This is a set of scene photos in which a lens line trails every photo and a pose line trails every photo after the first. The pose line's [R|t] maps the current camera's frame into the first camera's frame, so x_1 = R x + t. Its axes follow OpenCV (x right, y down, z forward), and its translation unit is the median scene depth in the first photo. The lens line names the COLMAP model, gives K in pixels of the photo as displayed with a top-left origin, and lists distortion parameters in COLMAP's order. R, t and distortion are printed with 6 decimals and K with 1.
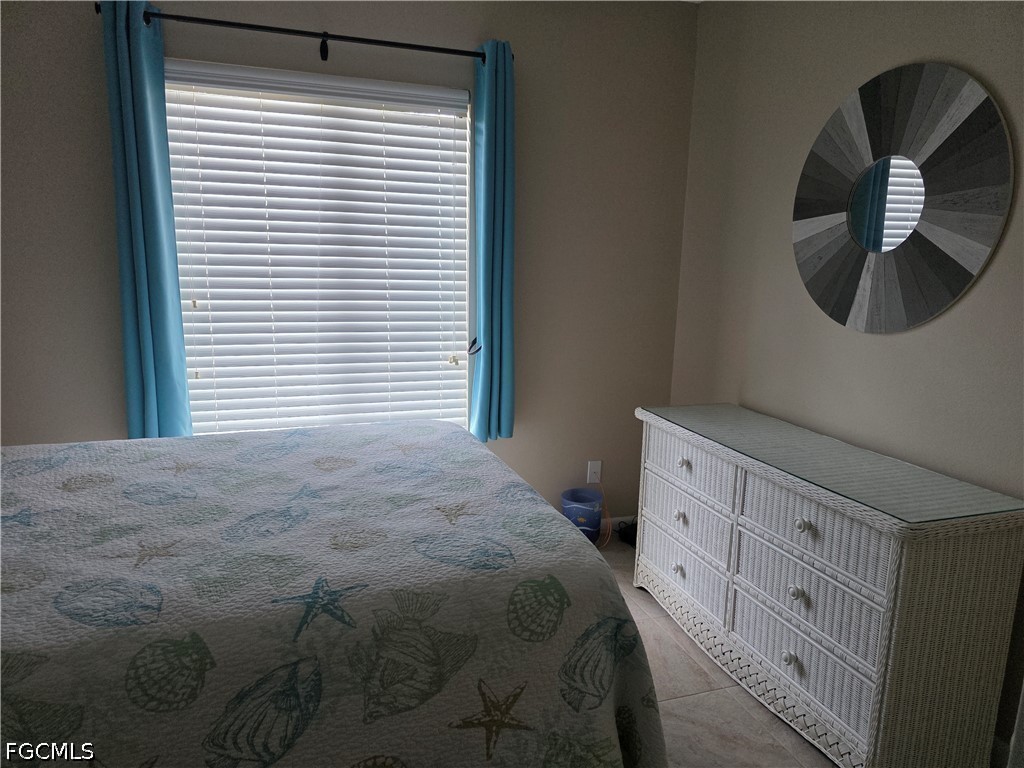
lens RADIAL K [[693.2, 0, 516.1], [0, 693.2, 383.1], [0, 0, 1]] dist [0.077388, -0.070823]
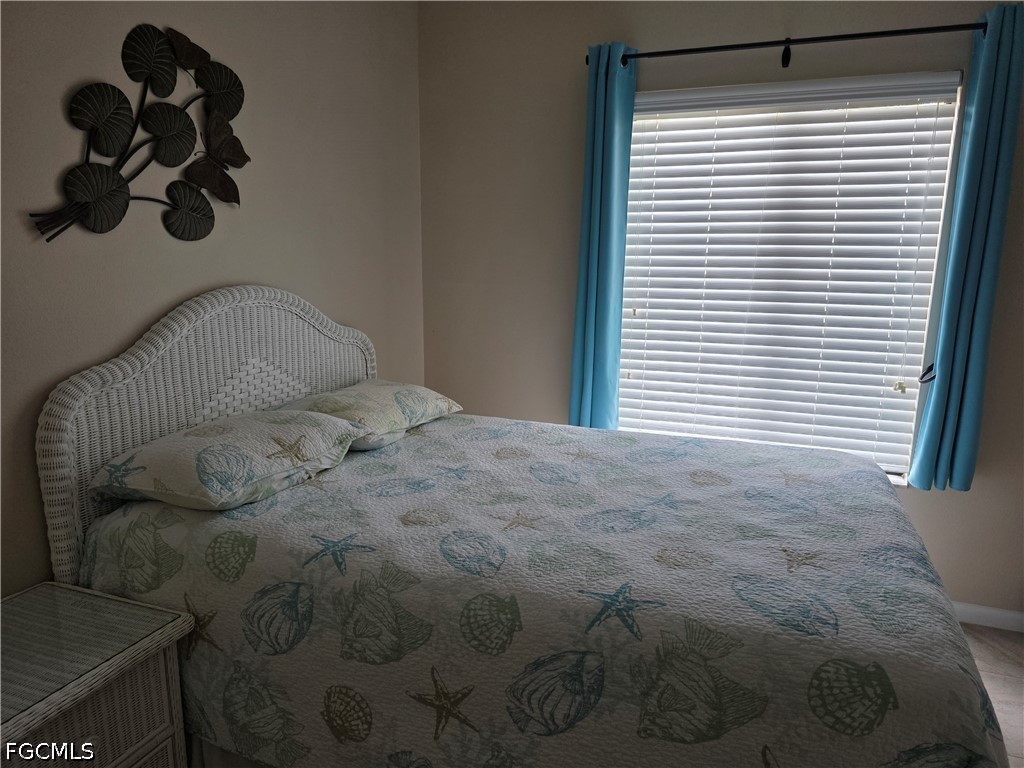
lens RADIAL K [[693.2, 0, 516.1], [0, 693.2, 383.1], [0, 0, 1]] dist [0.077388, -0.070823]
pose [[0.773277, 0.109808, -0.624488, 0.192719], [-0.112504, 0.993024, 0.035301, -0.035774], [0.624008, 0.042959, 0.780236, 0.055303]]
